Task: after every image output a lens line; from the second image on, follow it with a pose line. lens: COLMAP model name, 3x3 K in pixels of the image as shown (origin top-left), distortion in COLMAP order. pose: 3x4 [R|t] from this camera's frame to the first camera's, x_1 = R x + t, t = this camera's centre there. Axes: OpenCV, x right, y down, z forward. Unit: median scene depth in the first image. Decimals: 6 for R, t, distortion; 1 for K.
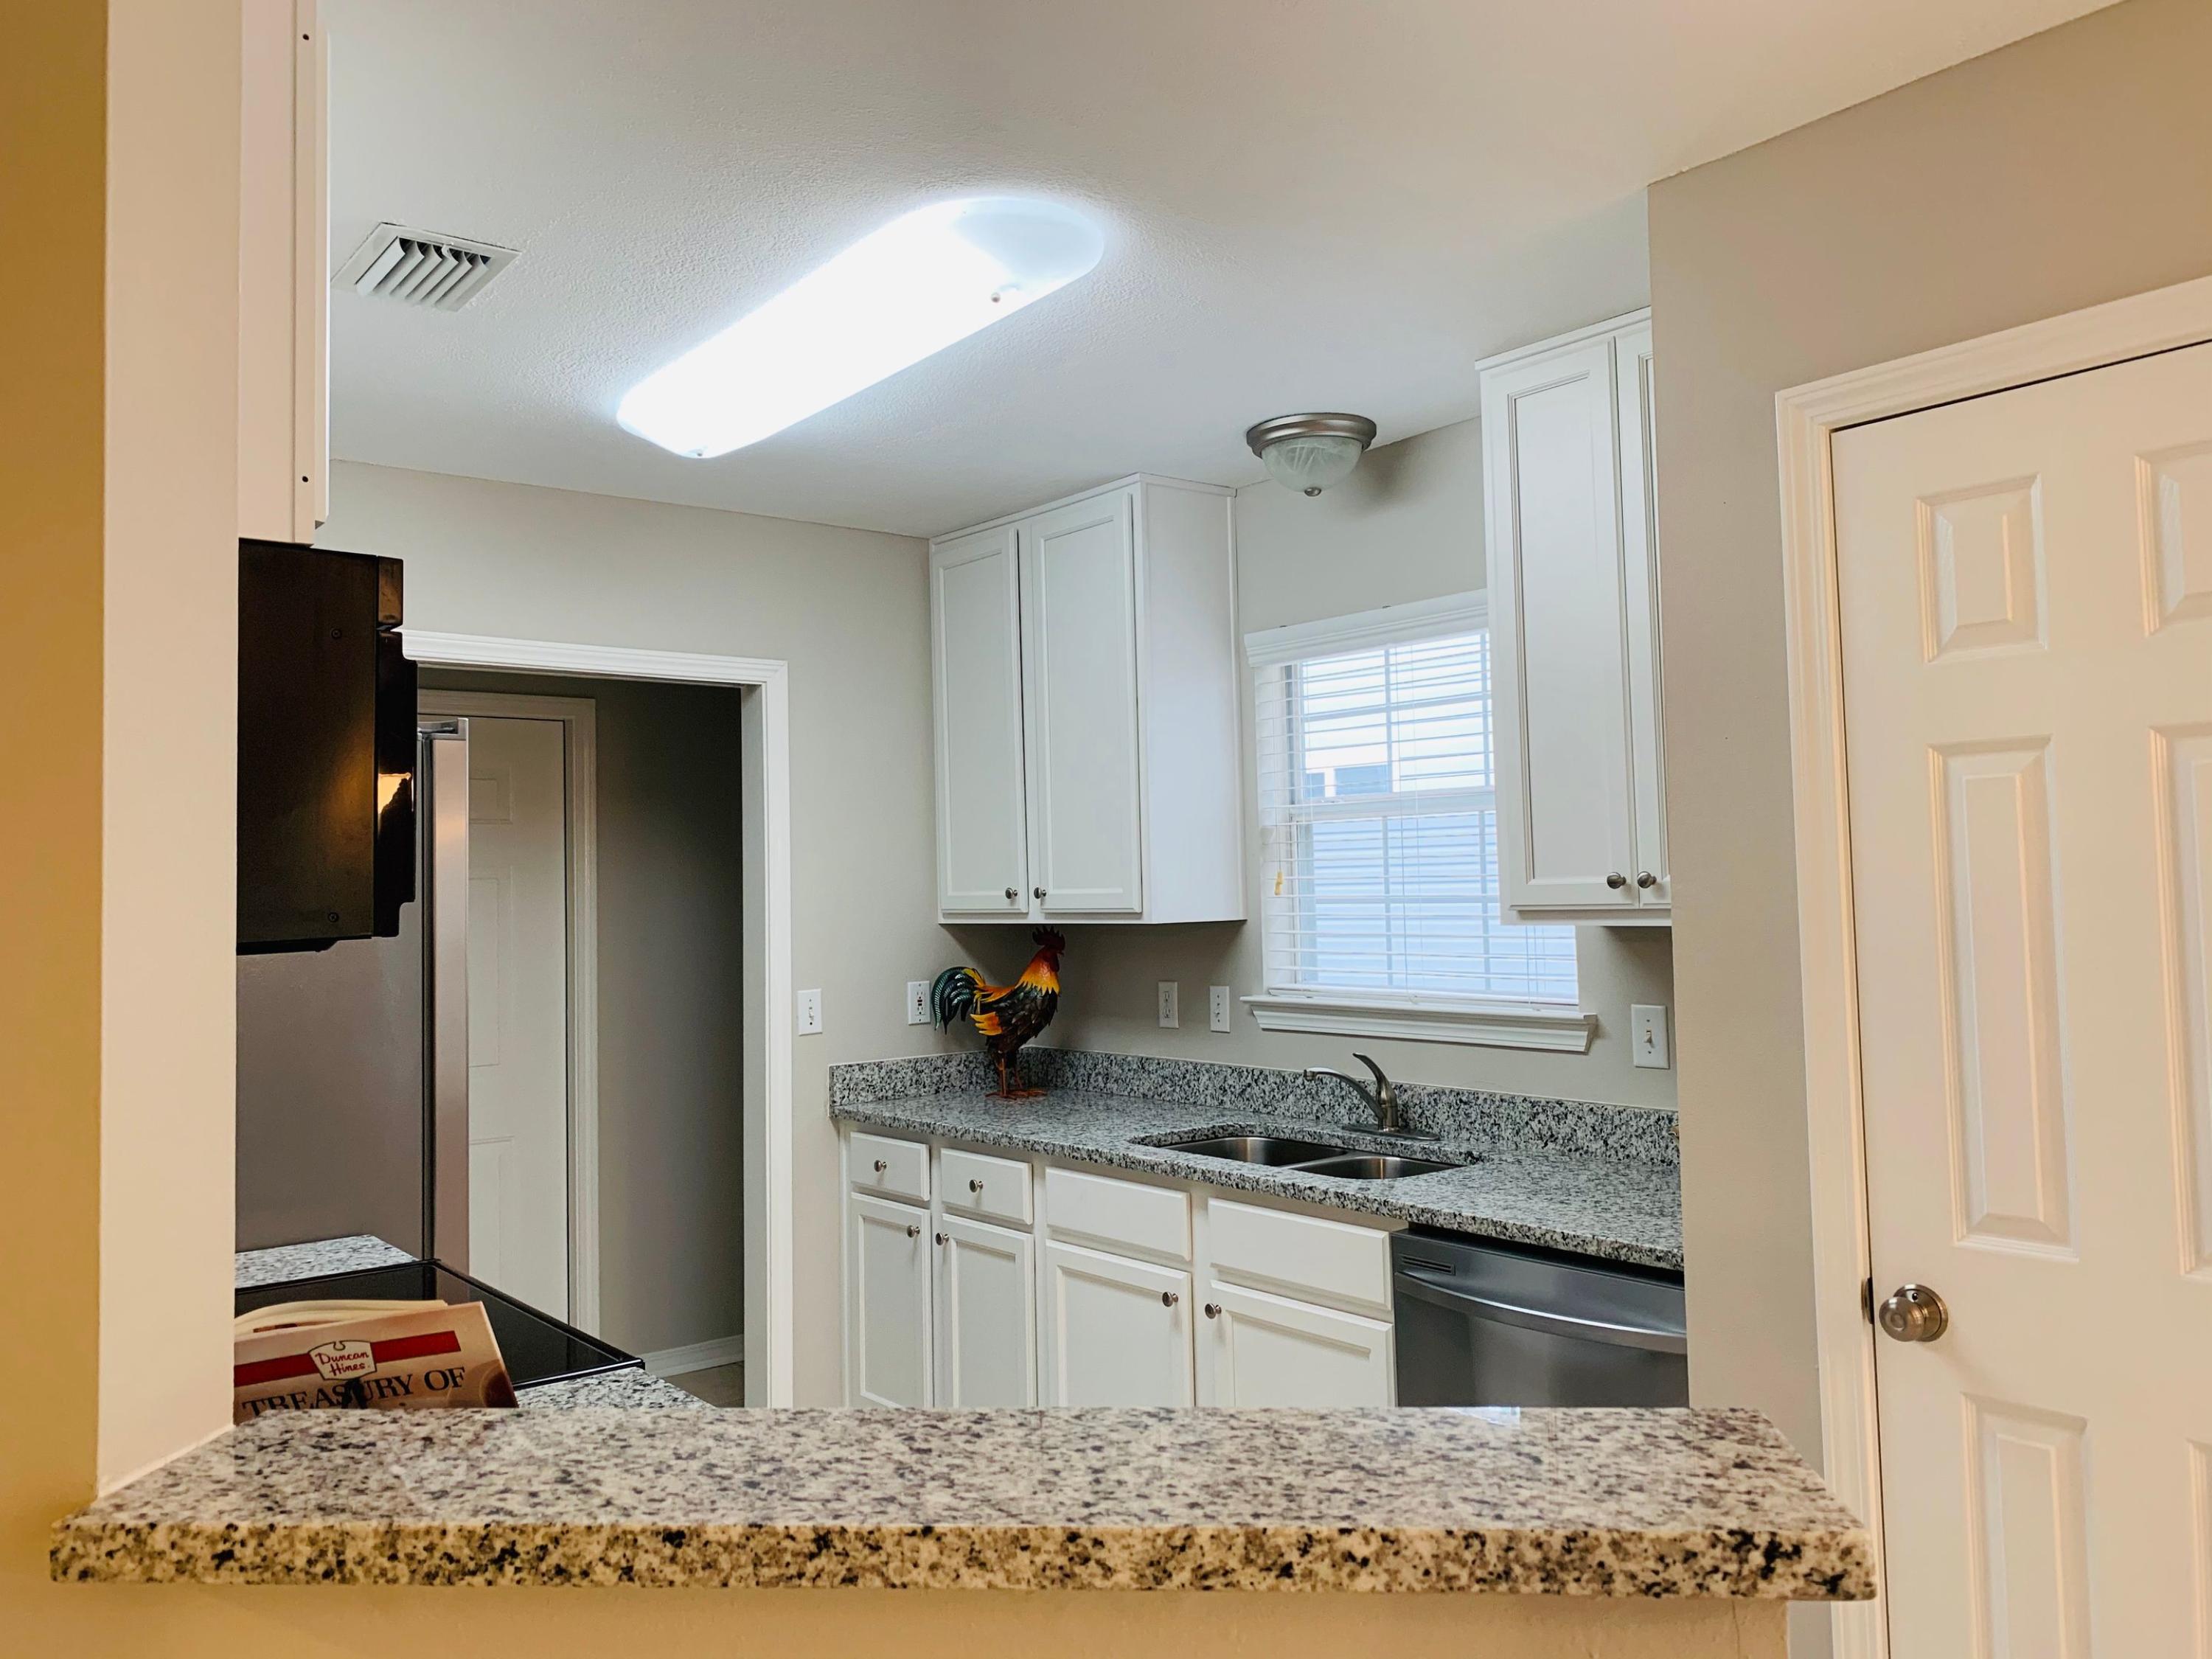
lens RADIAL K [[1692.4, 0, 1094.9], [0, 1692.4, 796.9], [0, 0, 1]] dist [0.093157, -0.155592]
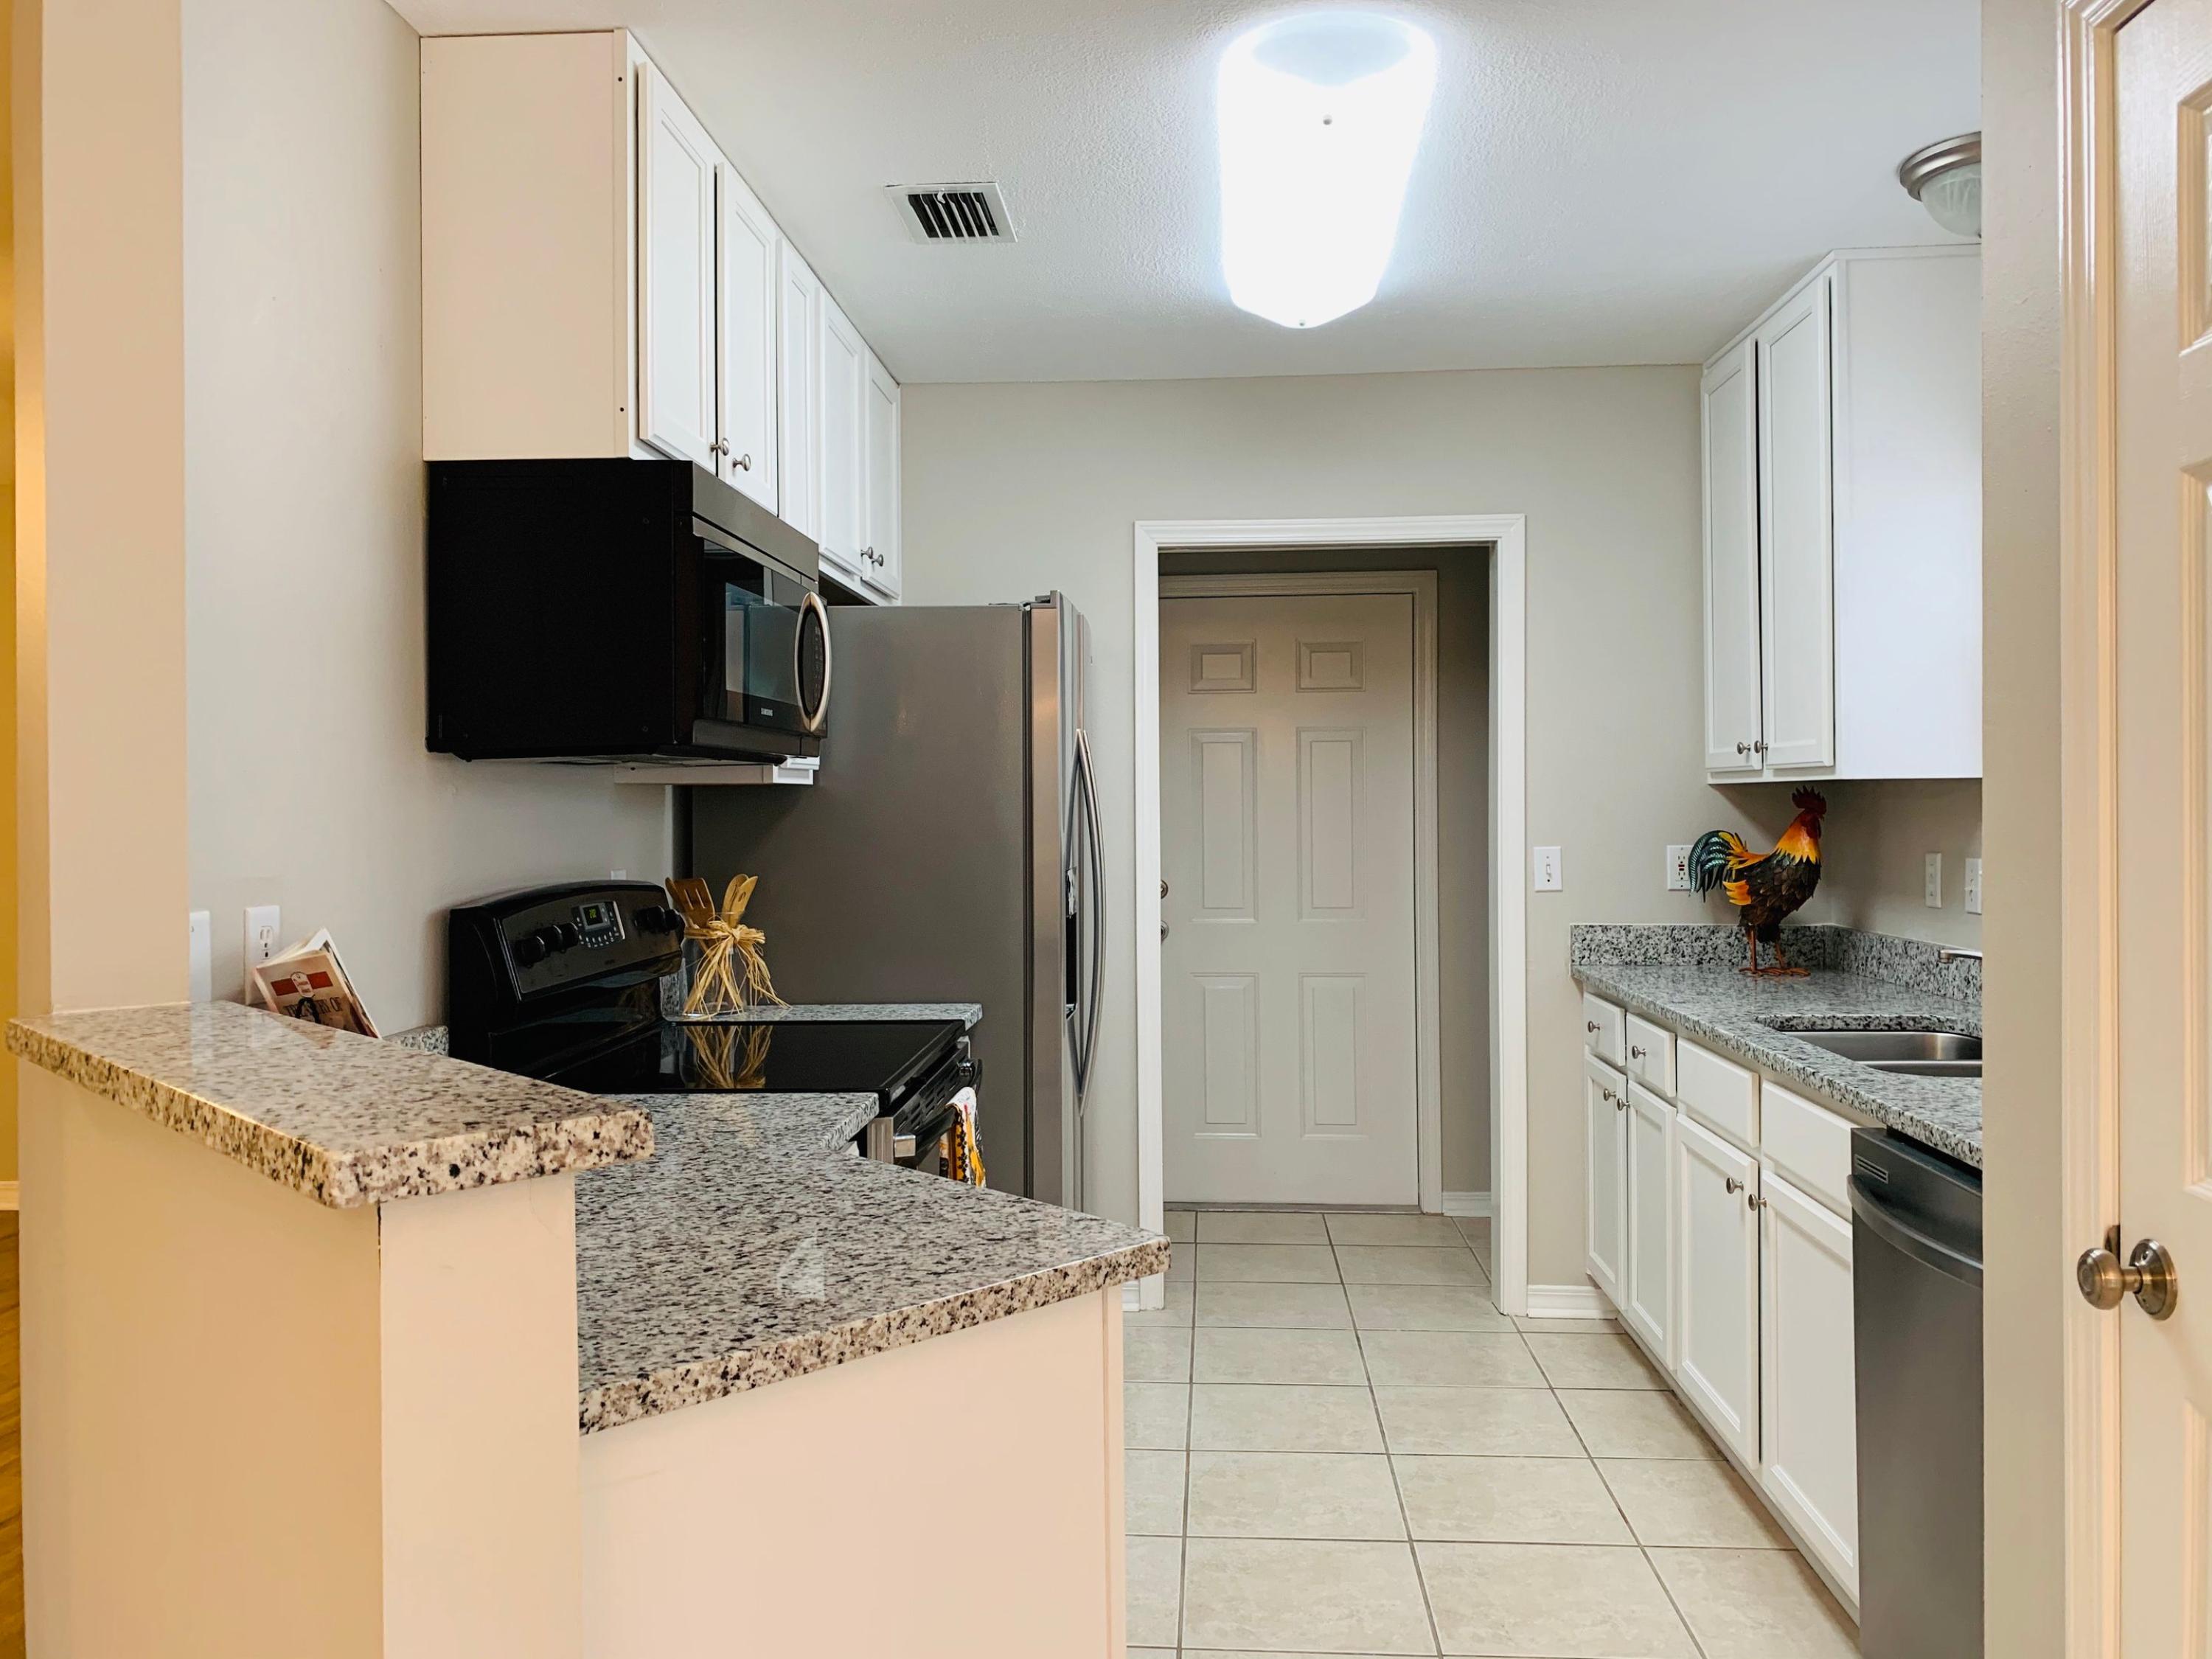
lens RADIAL K [[1692.4, 0, 1094.9], [0, 1692.4, 796.9], [0, 0, 1]] dist [0.093157, -0.155592]
pose [[0.740980, 0.016849, -0.671316, 0.302965], [0.025864, 0.998227, 0.053602, 0.024542], [0.671029, -0.057081, 0.739231, 0.090660]]
